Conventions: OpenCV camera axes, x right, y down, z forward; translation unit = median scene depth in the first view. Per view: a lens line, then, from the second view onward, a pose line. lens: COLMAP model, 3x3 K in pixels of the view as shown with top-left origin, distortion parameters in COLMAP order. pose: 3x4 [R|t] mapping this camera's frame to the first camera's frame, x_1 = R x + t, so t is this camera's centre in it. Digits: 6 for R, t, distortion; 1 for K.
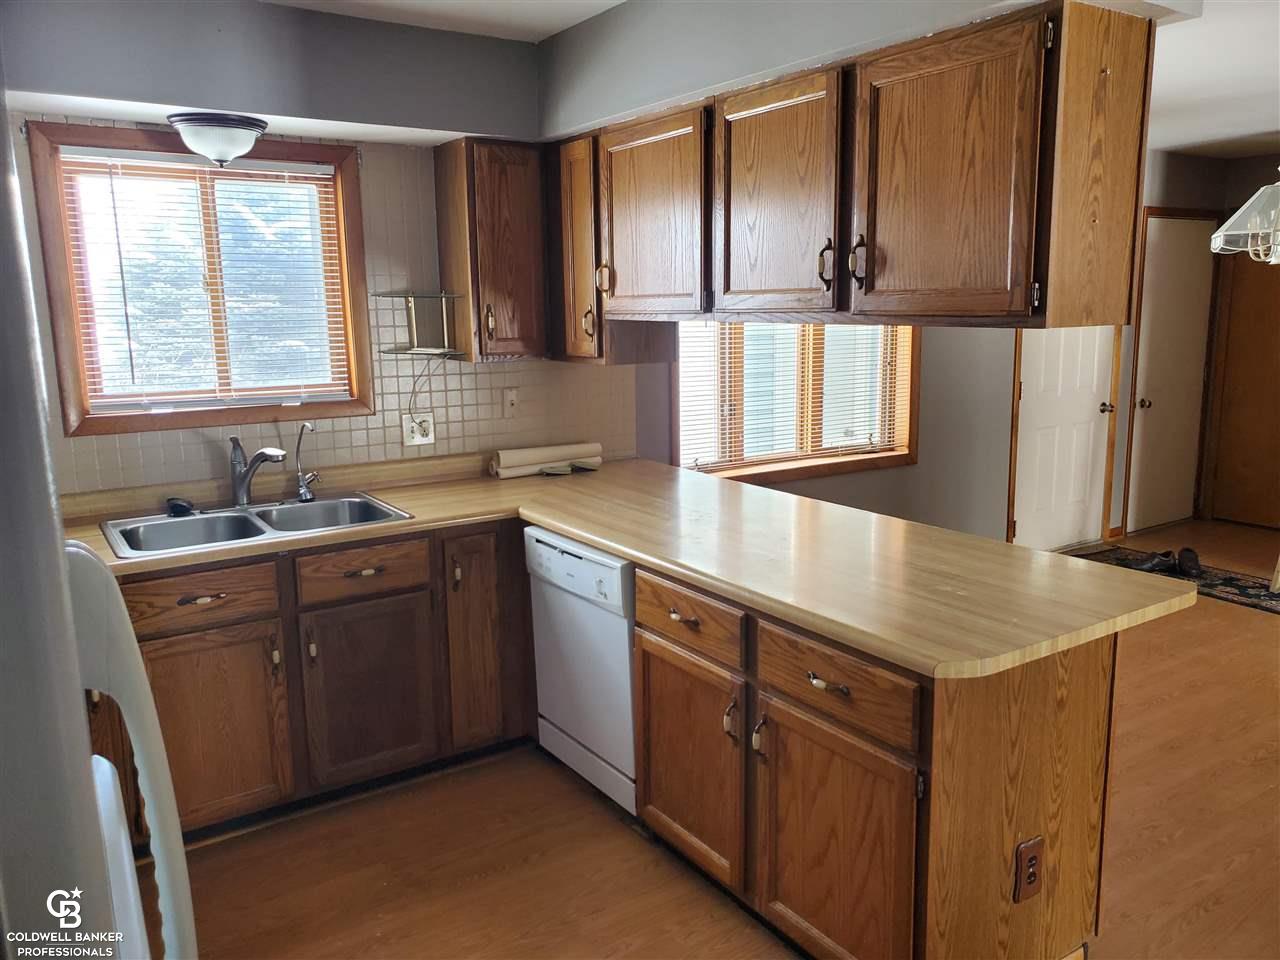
lens RADIAL K [[976.1, 0, 640.0], [0, 976.1, 480.0], [0, 0, 1]] dist [0.008922, 0.006357]
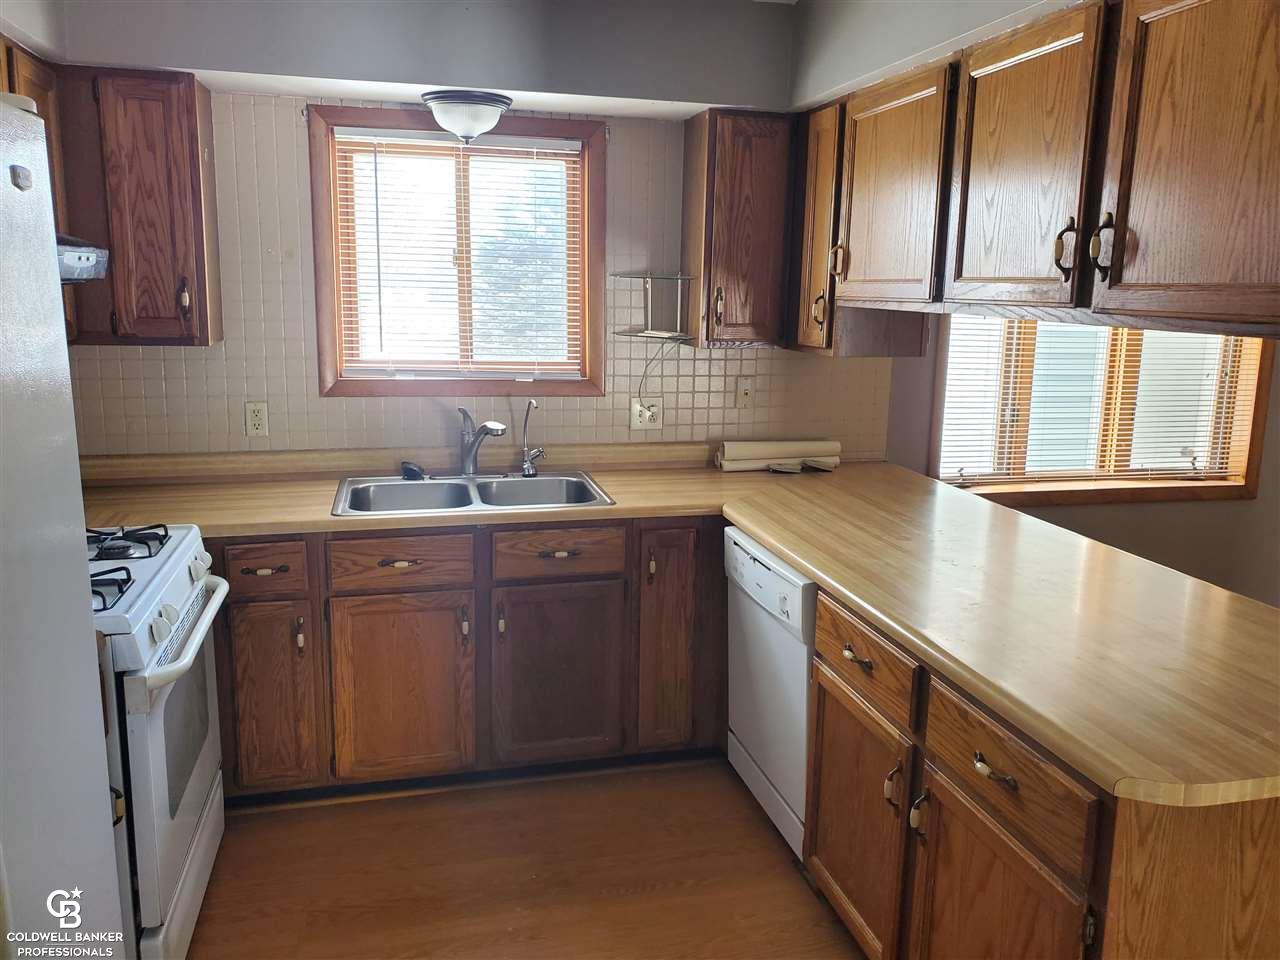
lens RADIAL K [[978.1, 0, 640.5], [0, 978.1, 469.5], [0, 0, 1]] dist [0.010453, -0.005309]
pose [[0.942219, 0.092922, -0.321854, 0.102235], [-0.091038, 0.995627, 0.020936, -0.018711], [0.322392, 0.009575, 0.946558, 0.092051]]
